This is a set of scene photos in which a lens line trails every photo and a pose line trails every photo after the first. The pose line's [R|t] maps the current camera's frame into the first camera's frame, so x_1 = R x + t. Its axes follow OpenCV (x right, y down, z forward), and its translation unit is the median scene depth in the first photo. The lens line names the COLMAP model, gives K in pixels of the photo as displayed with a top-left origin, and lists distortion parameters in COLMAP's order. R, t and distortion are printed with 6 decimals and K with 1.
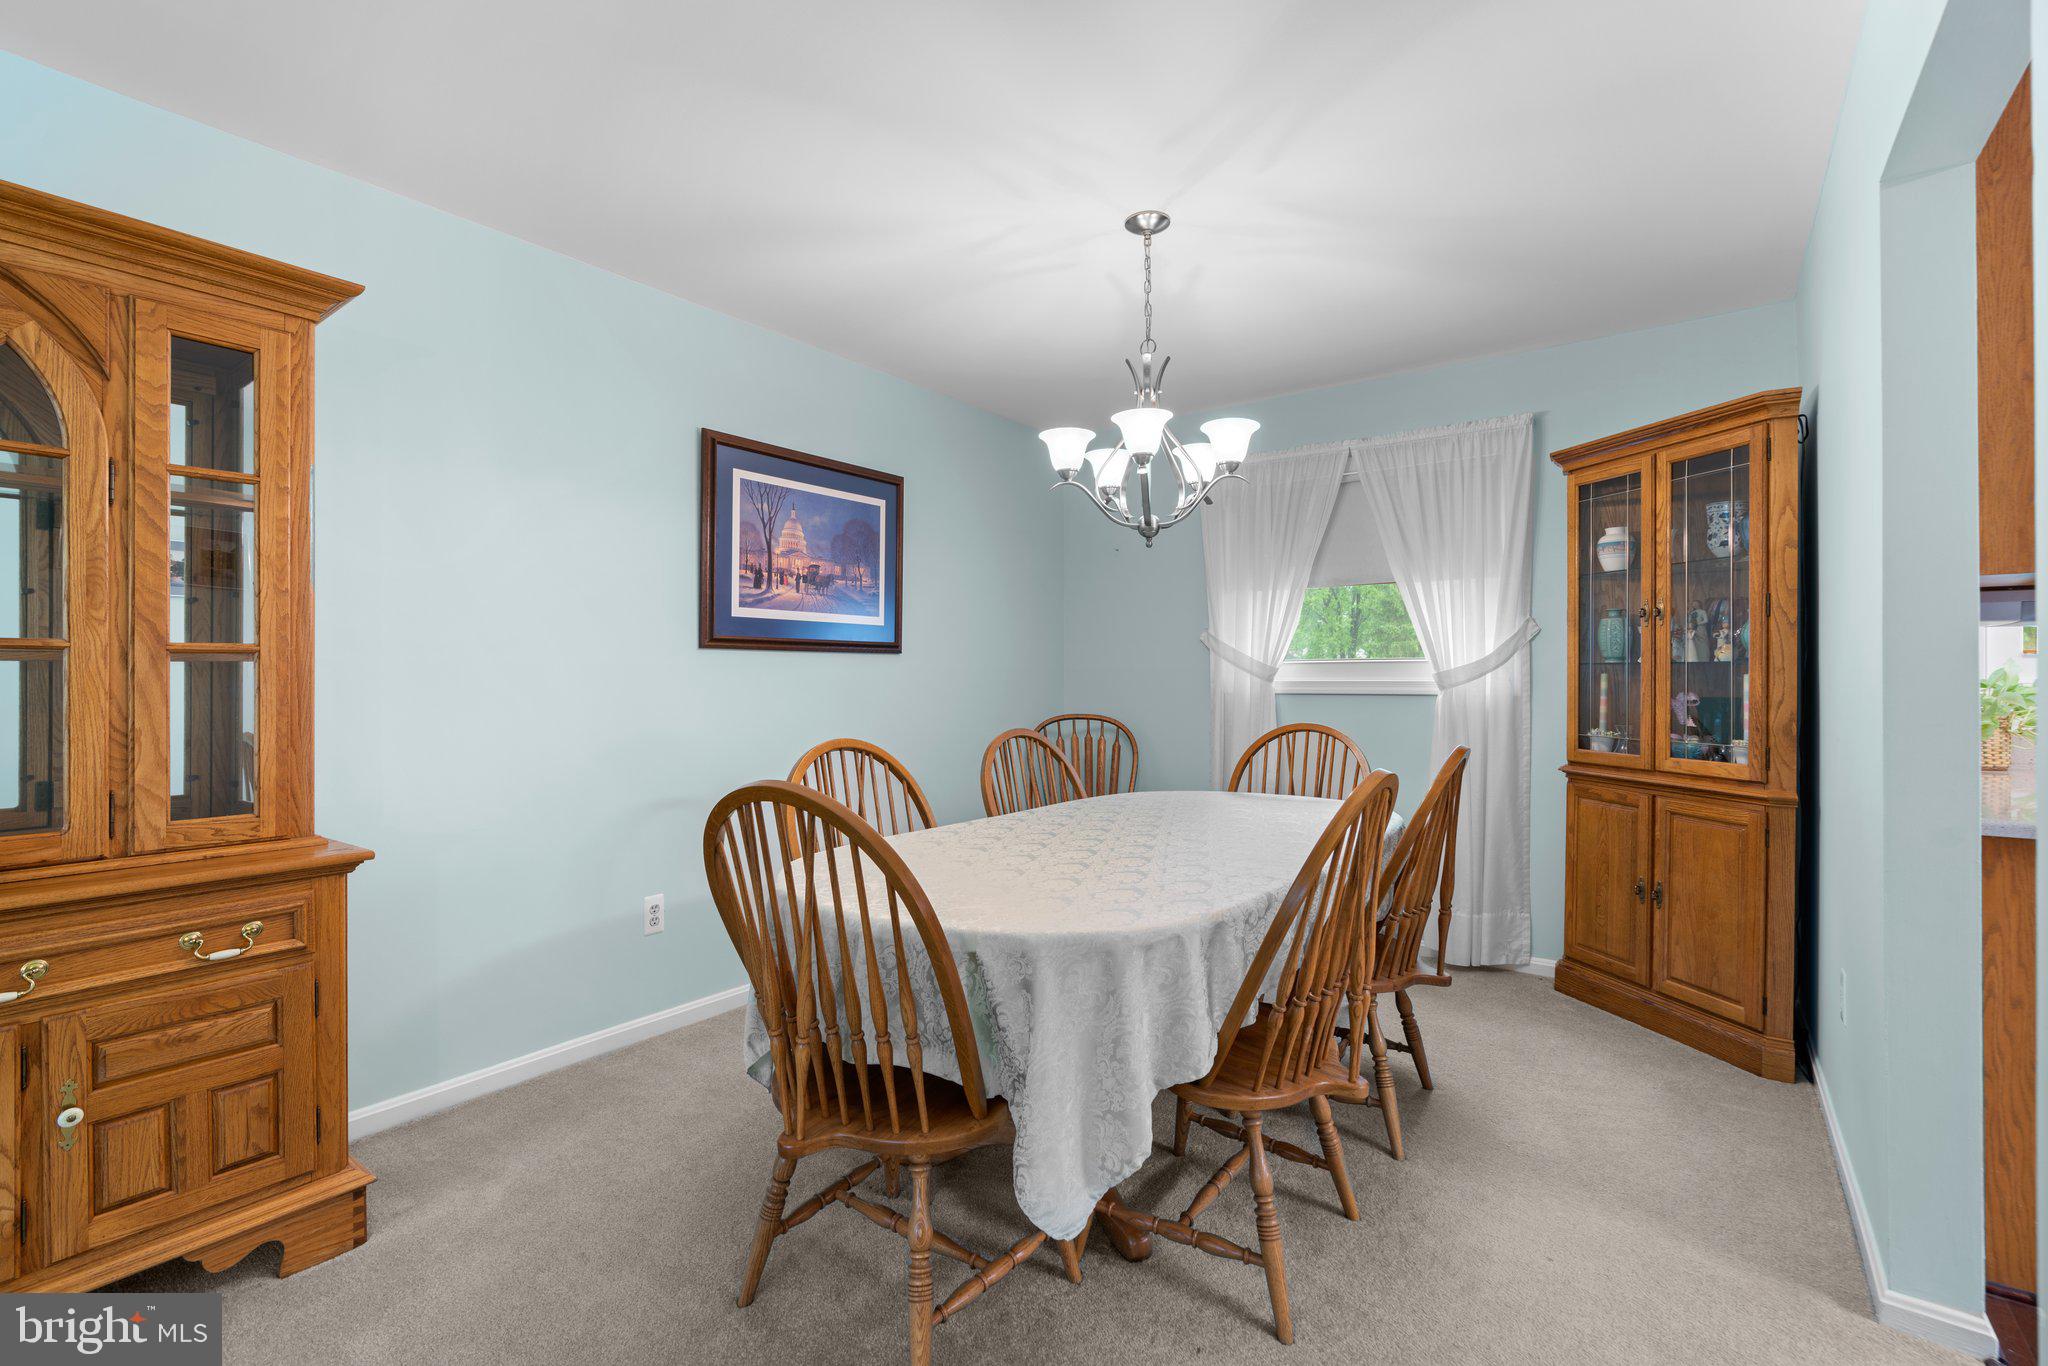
lens RADIAL K [[936.5, 0, 1026.4], [0, 936.5, 679.0], [0, 0, 1]] dist [0.000502, 0.000664]
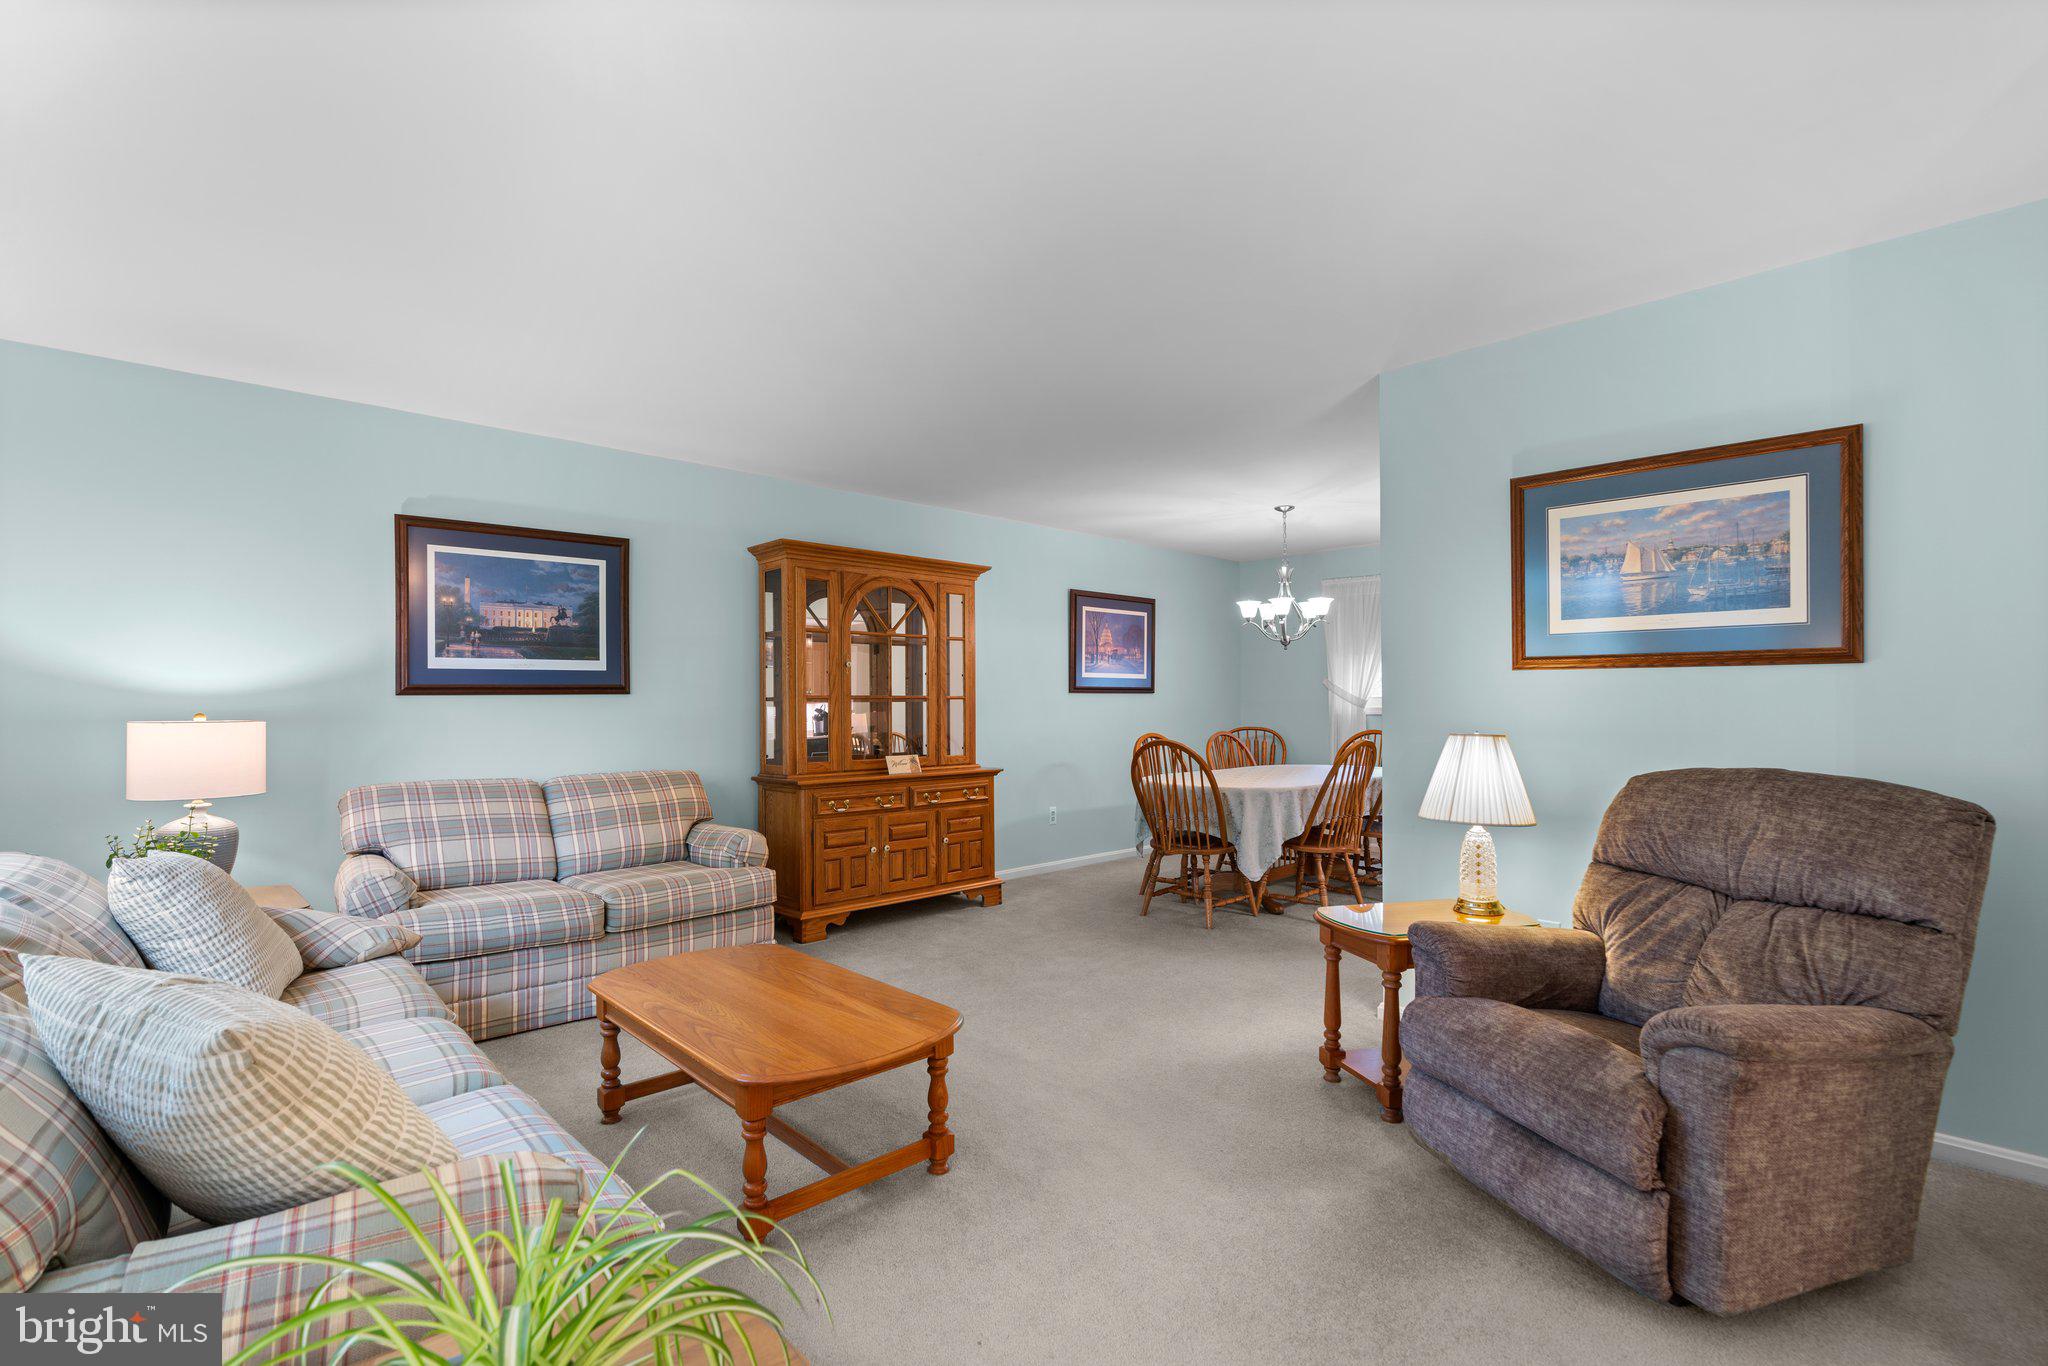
lens RADIAL K [[936.5, 0, 1022.4], [0, 936.5, 693.2], [0, 0, 1]] dist [0.000502, 0.000664]
pose [[0.985431, -0.002250, -0.170058, -0.113616], [0.000586, 0.999951, -0.009837, -0.012649], [0.170072, 0.009594, 0.985385, -1.355578]]
